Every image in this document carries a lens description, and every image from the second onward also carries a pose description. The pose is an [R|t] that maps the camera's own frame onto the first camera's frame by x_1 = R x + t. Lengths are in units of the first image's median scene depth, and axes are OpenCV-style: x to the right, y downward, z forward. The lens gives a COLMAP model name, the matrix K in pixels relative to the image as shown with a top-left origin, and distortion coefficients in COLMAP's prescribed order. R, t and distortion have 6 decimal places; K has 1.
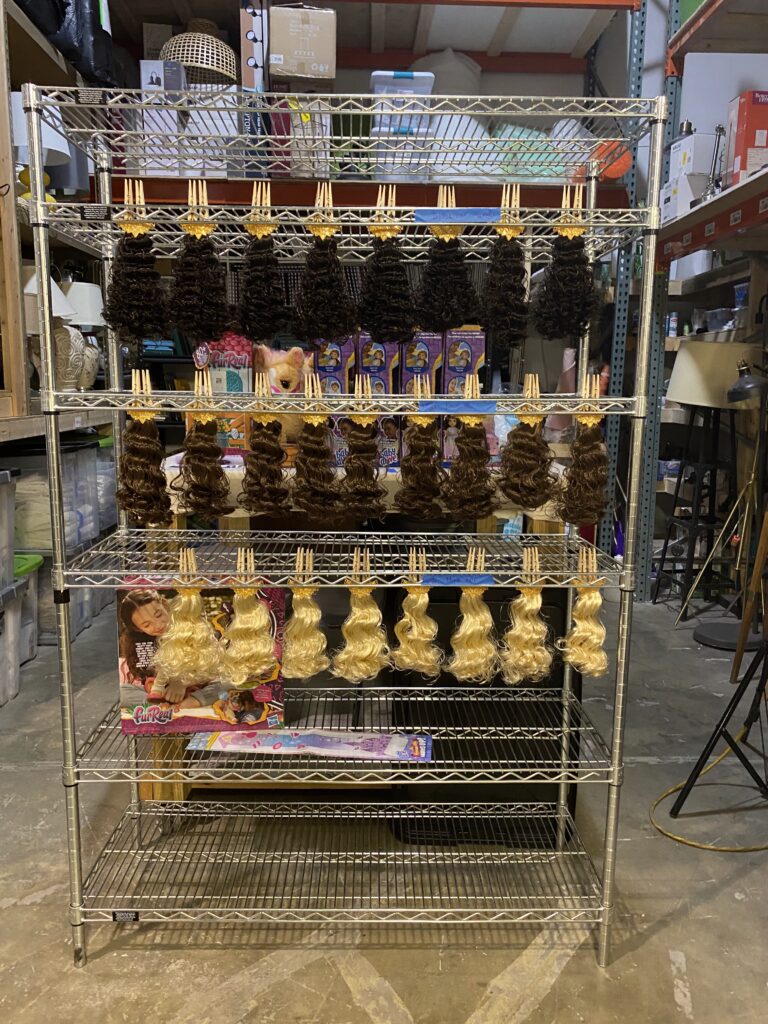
lens RADIAL K [[791.9, 0, 384.0], [0, 791.9, 512.0], [0, 0, 1]] dist [0.051873, -0.069235]
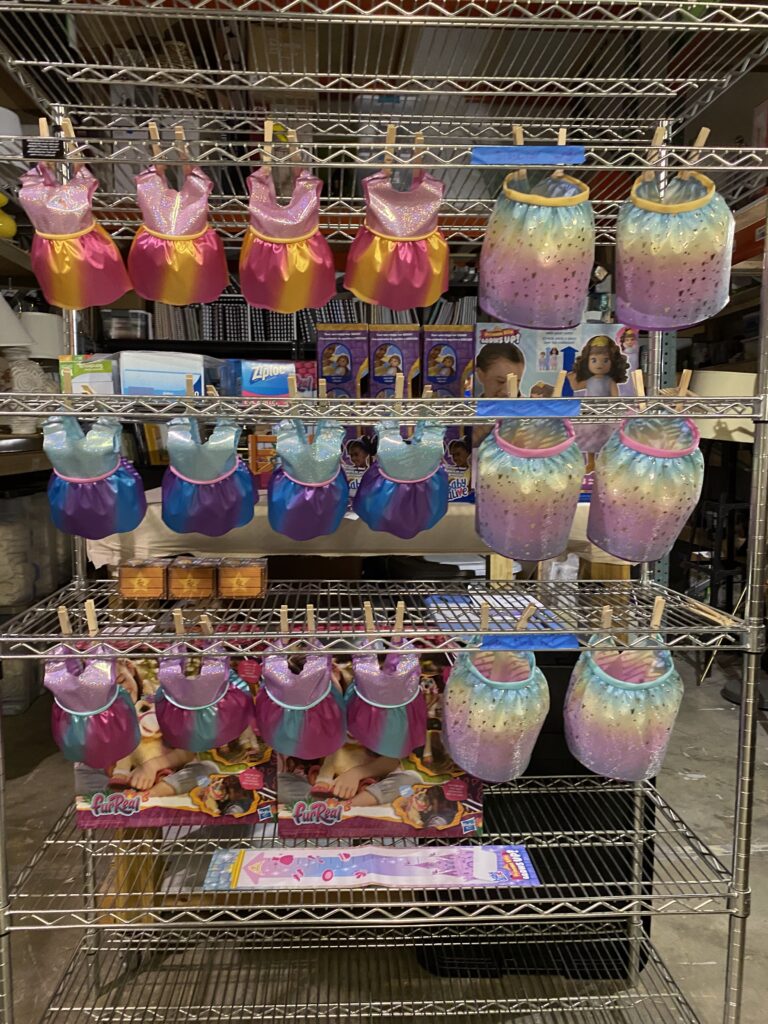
lens RADIAL K [[791.9, 0, 384.0], [0, 791.9, 512.0], [0, 0, 1]] dist [0.051873, -0.069235]
pose [[0.999238, -0.009289, 0.037917, -0.057851], [0.011550, 0.998140, -0.059864, 0.005634], [-0.037290, 0.060256, 0.997486, 0.205089]]
